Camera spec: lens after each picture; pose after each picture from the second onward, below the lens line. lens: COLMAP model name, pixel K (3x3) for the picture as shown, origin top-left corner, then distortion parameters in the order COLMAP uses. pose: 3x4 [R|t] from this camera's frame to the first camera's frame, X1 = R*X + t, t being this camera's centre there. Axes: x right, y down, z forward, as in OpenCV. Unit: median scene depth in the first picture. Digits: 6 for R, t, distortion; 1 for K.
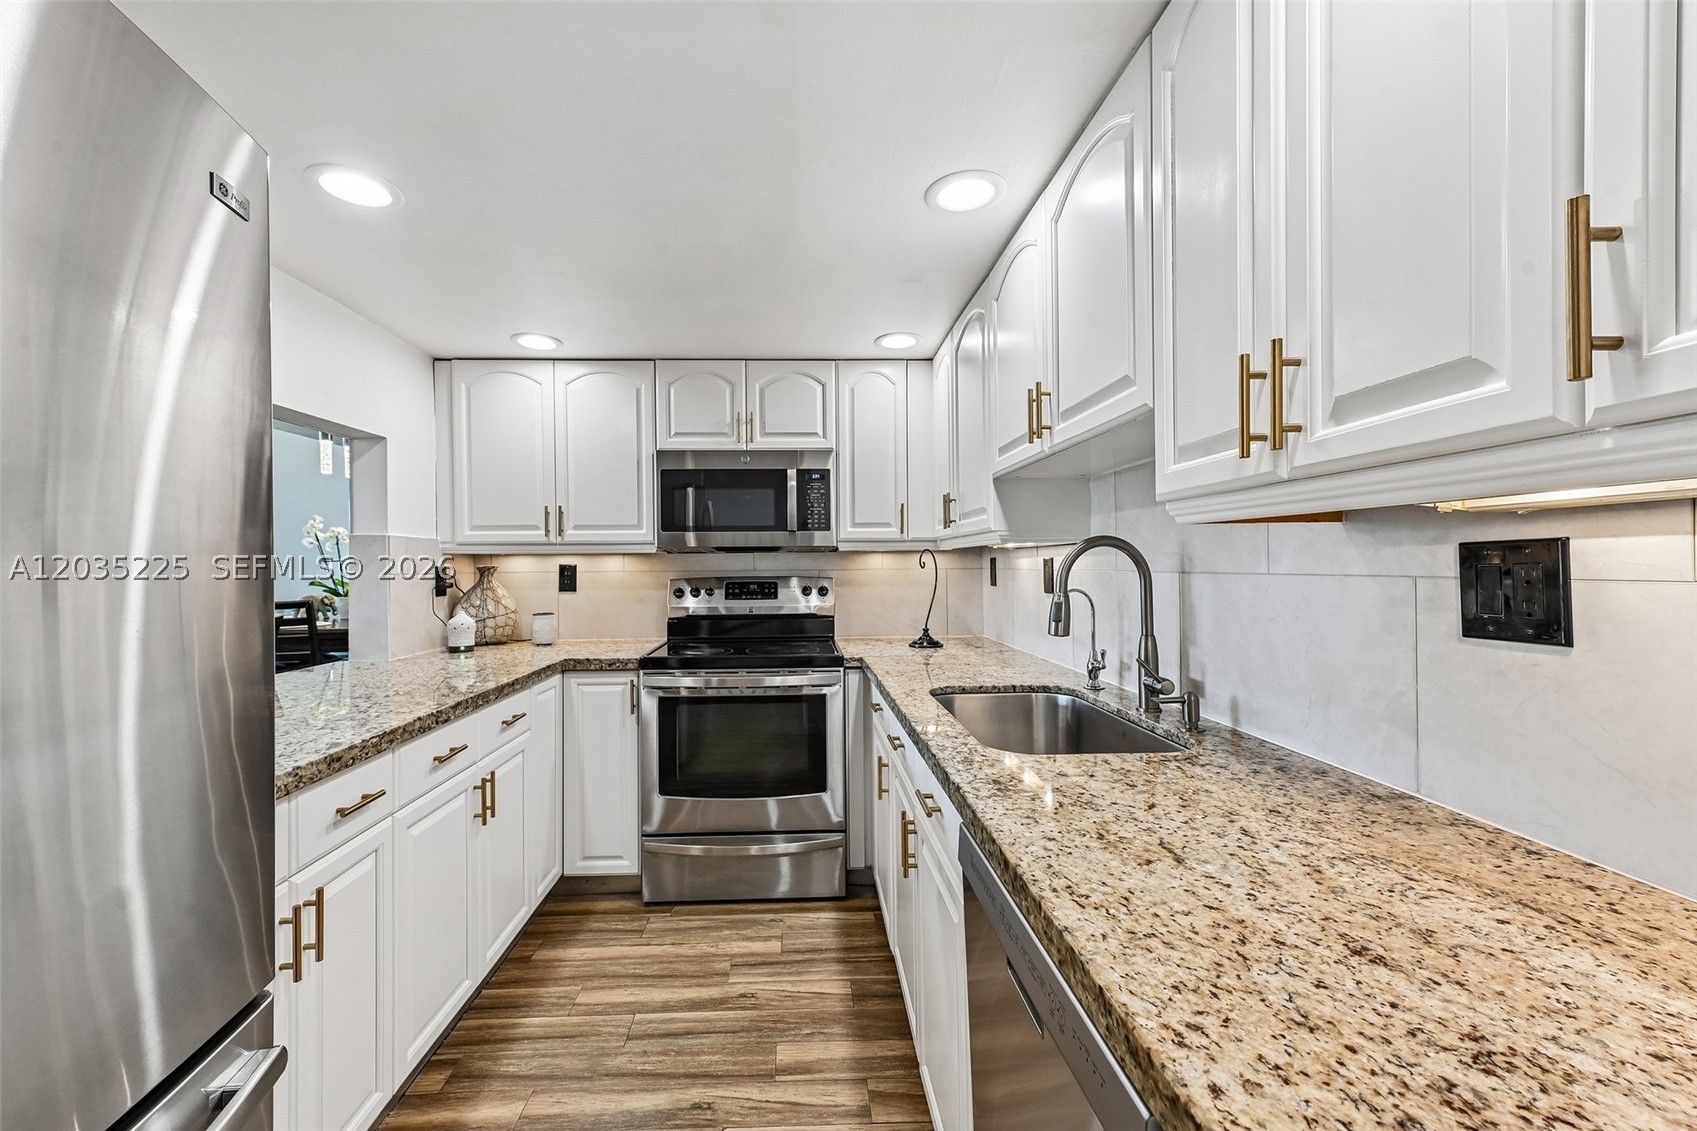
lens RADIAL K [[669.9, 0, 805.9], [0, 669.9, 566.0], [0, 0, 1]] dist [0.010646, 0.000515]
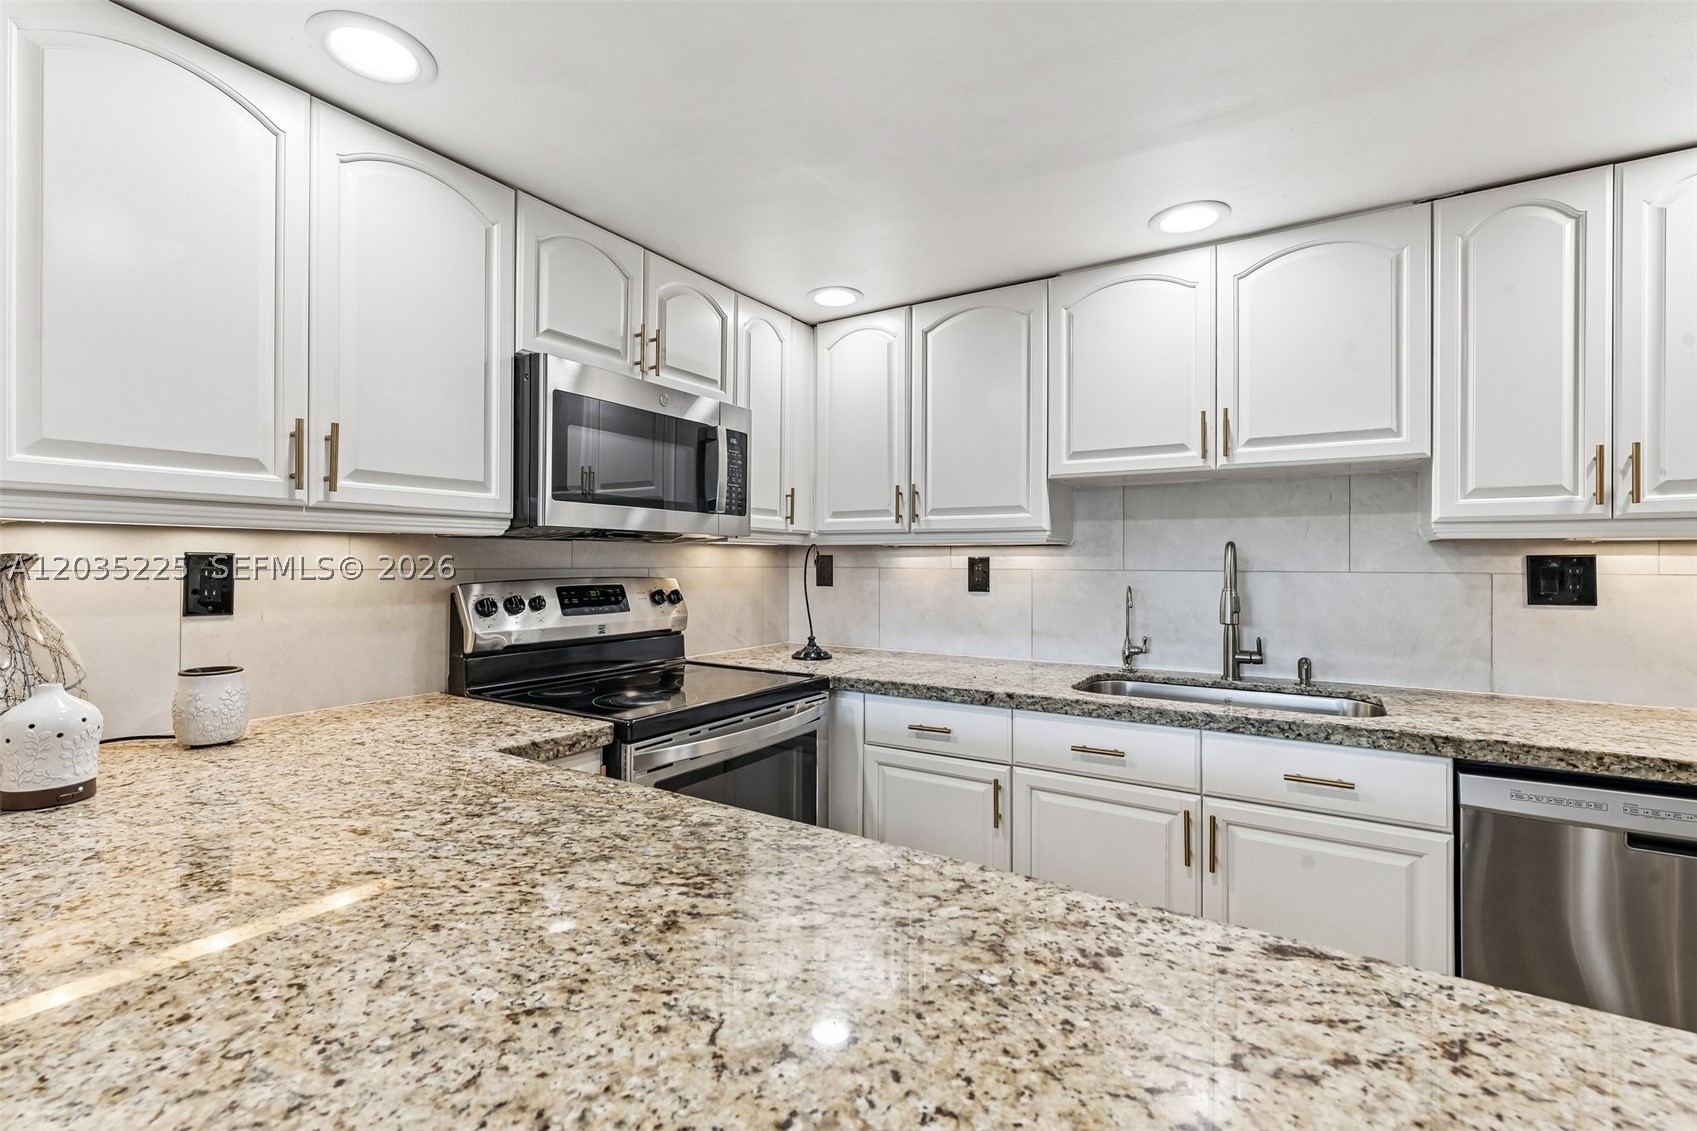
lens RADIAL K [[749.3, 0, 837.4], [0, 749.3, 564.8], [0, 0, 1]] dist [0.000128, 0.000206]
pose [[0.562963, 0.005767, 0.826462, -0.700865], [-0.008107, 0.999966, -0.001455, 0.003954], [-0.826442, -0.005882, 0.562991, 0.525981]]
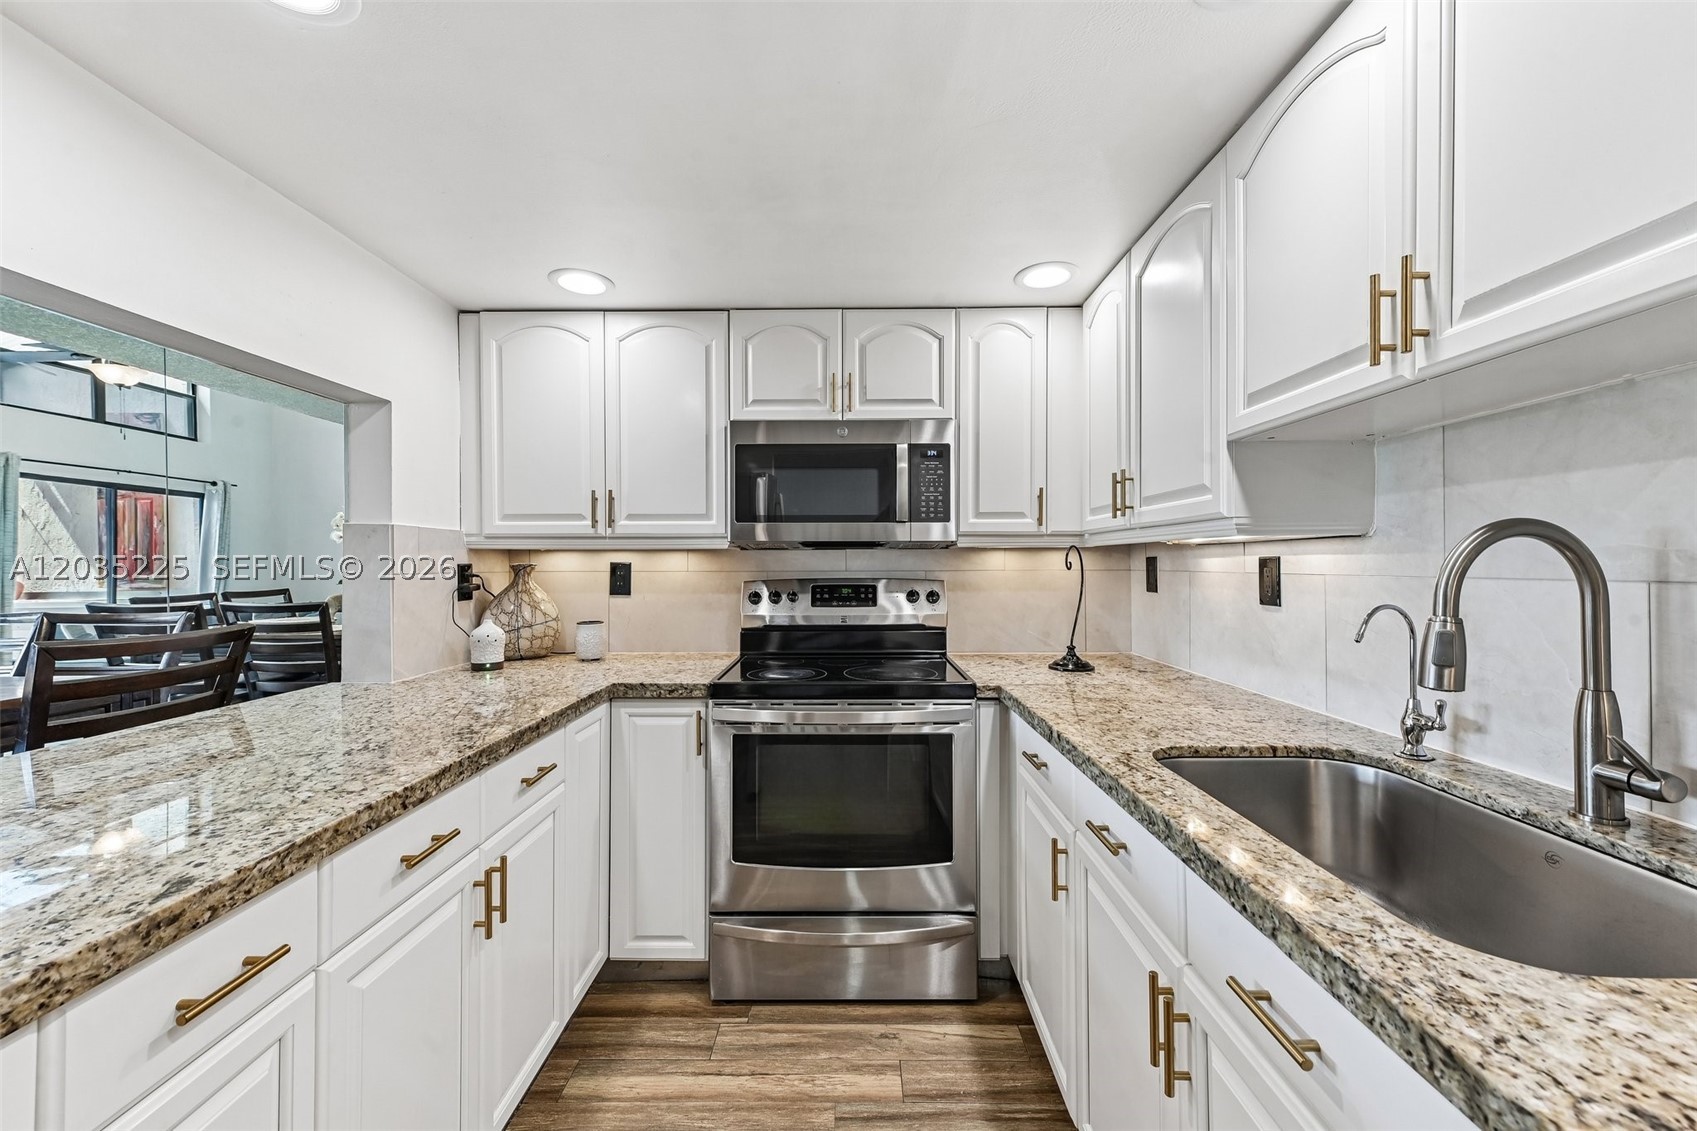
lens RADIAL K [[669.9, 0, 841.1], [0, 669.9, 563.8], [0, 0, 1]] dist [0.010646, 0.000515]
pose [[0.999389, 0.004970, -0.034600, -0.074824], [-0.005063, 0.999984, -0.002578, 0.000433], [0.034586, 0.002752, 0.999398, 0.250405]]
